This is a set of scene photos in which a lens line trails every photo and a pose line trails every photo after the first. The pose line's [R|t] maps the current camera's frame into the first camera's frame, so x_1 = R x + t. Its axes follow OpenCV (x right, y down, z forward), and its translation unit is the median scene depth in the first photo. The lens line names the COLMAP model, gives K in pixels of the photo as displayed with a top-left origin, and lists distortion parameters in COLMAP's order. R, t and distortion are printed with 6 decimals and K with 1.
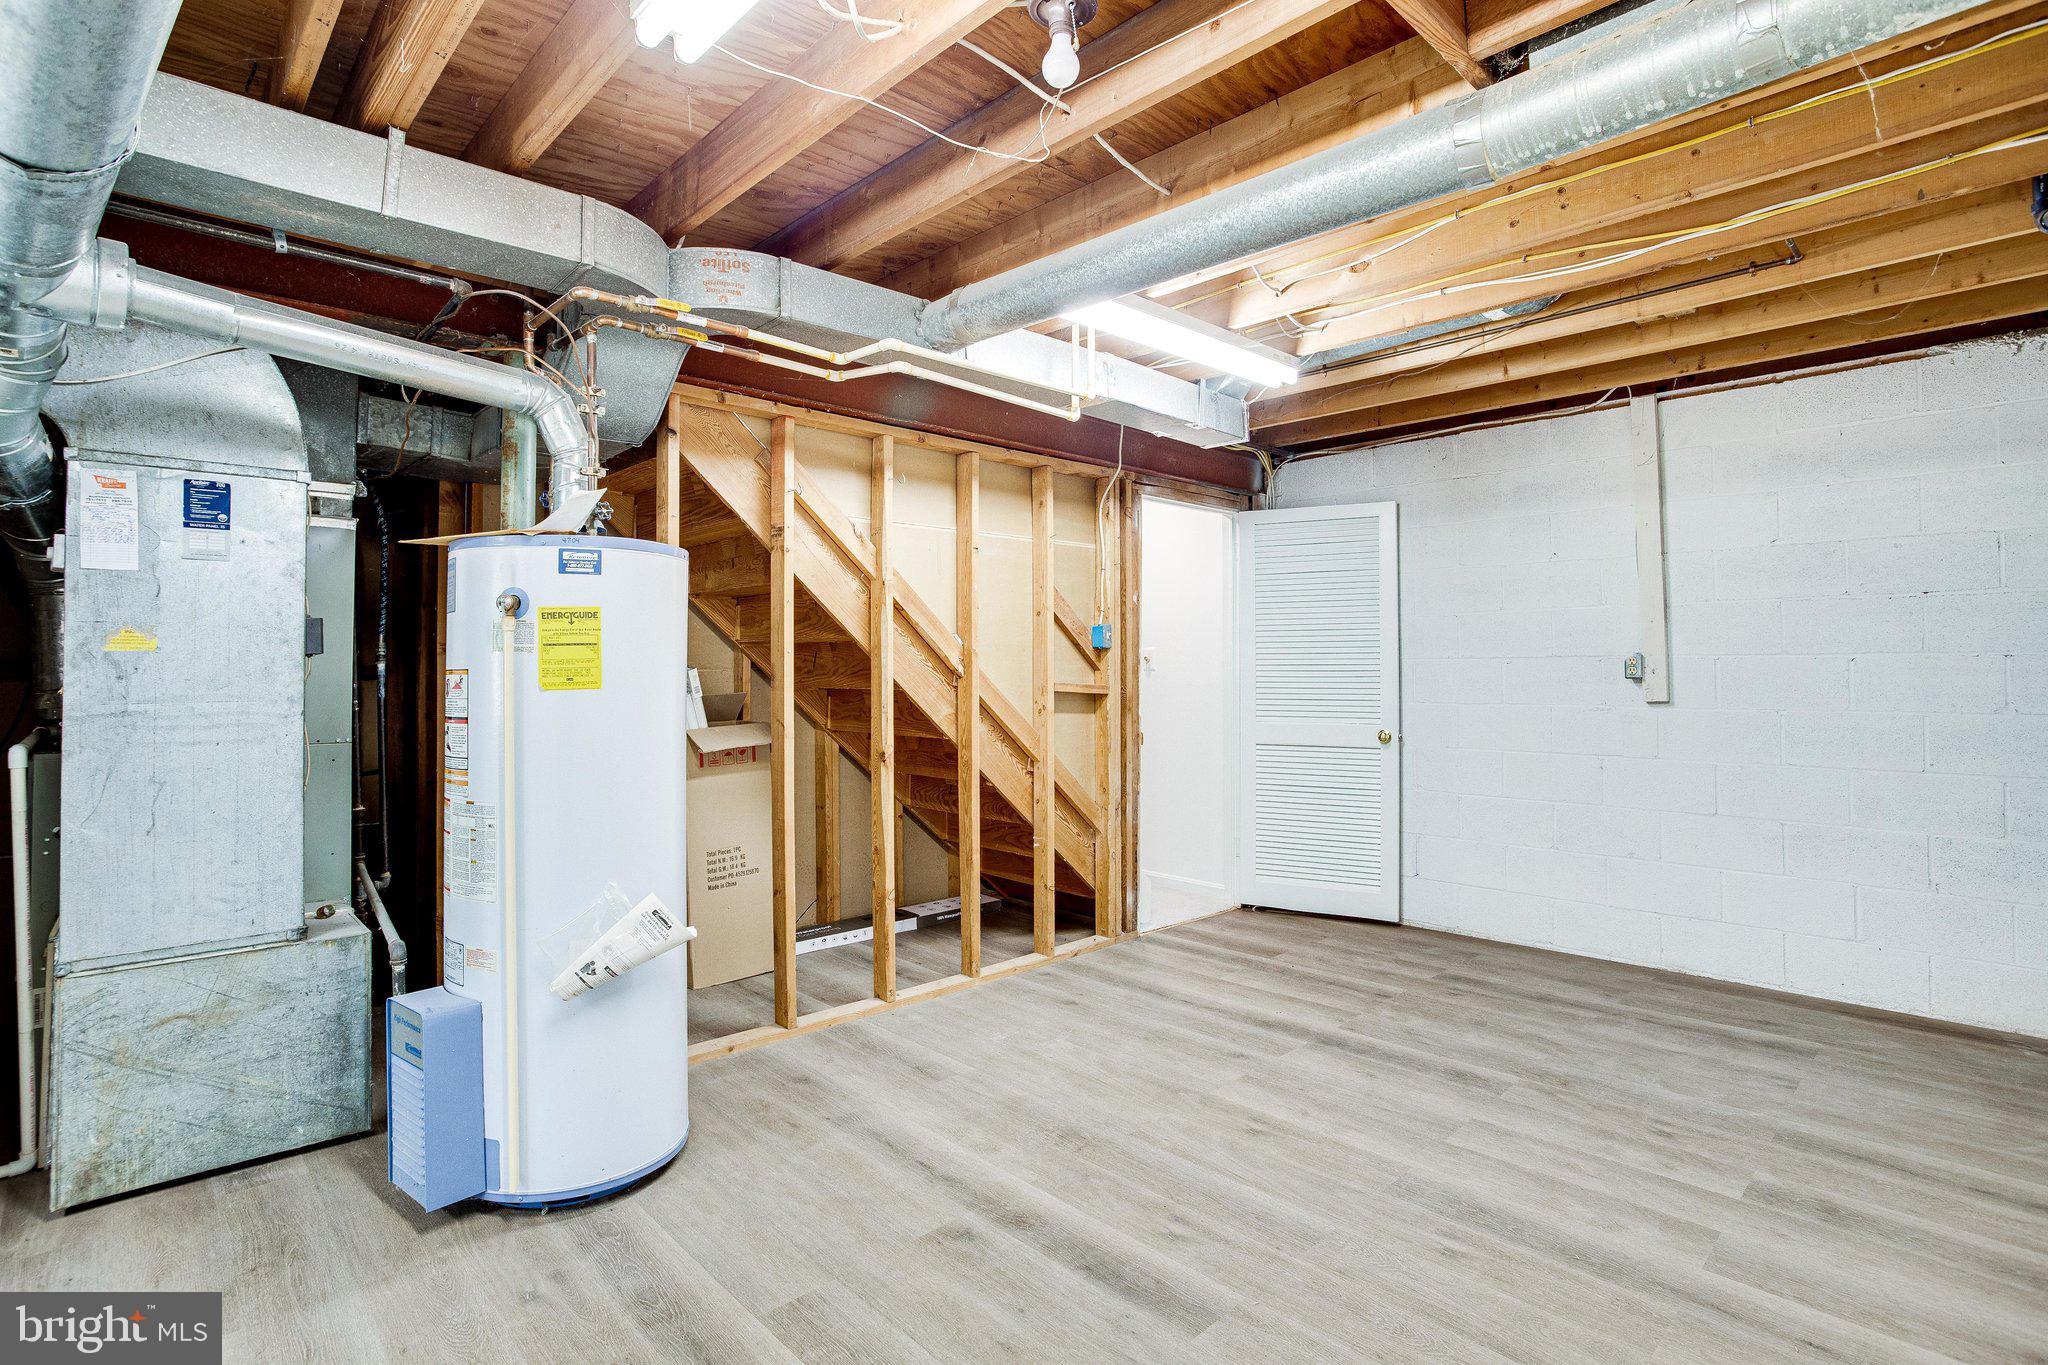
lens RADIAL K [[1037.3, 0, 1024.5], [0, 1037.3, 674.8], [0, 0, 1]] dist [-0.075651, 0.034716]
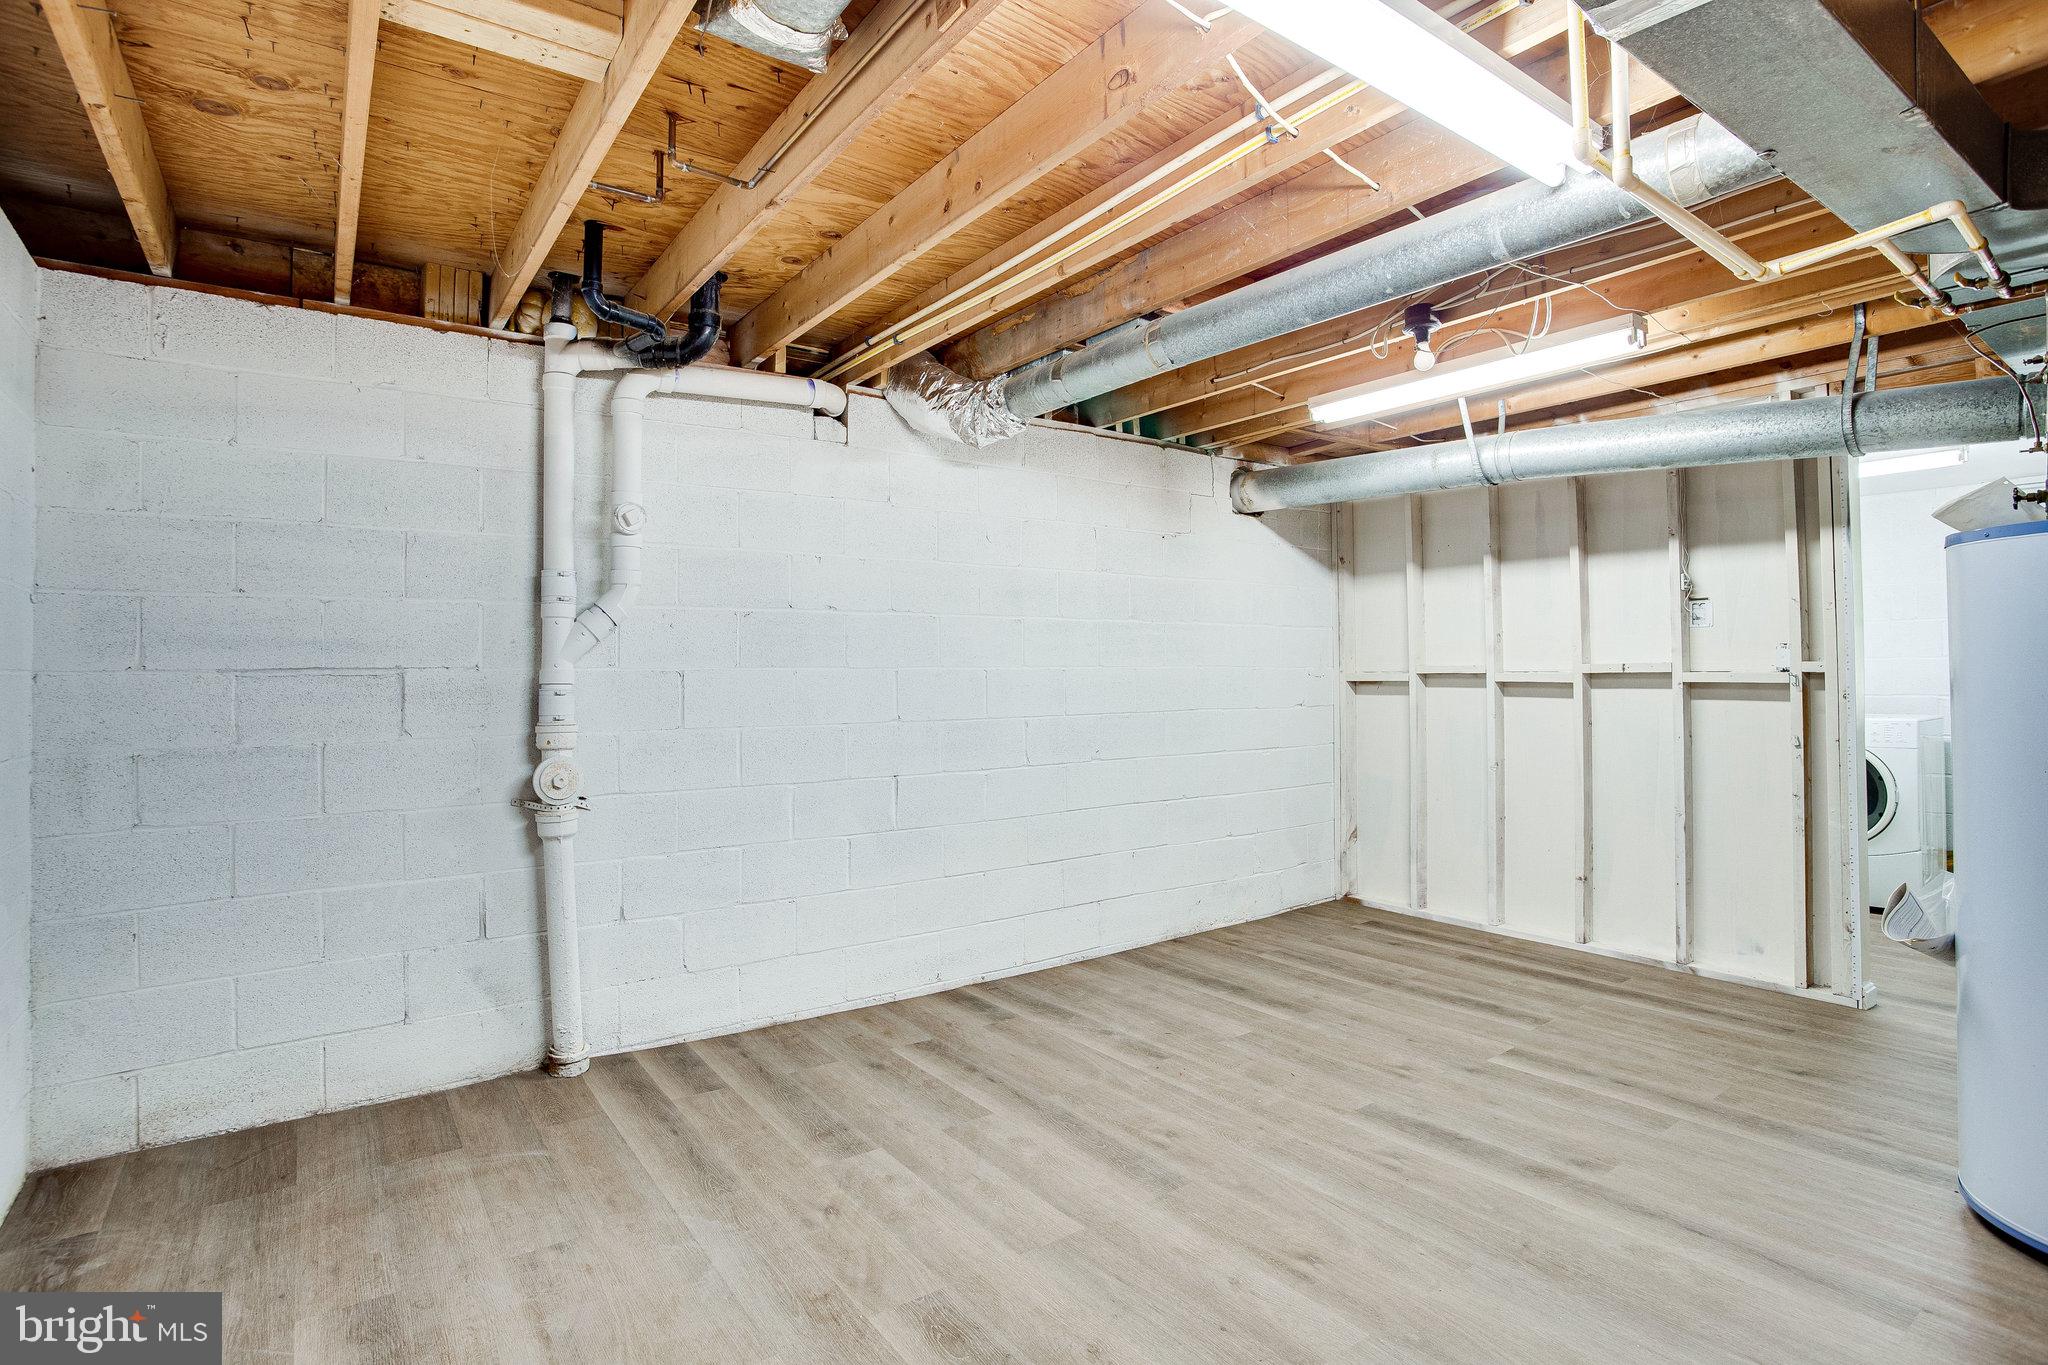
lens RADIAL K [[1037.3, 0, 1024.5], [0, 1037.3, 674.8], [0, 0, 1]] dist [-0.075651, 0.034716]
pose [[-0.991895, 0.015167, 0.126154, 0.383719], [0.016121, 0.999849, 0.006544, -0.017639], [-0.126035, 0.008524, -0.991989, 2.042593]]
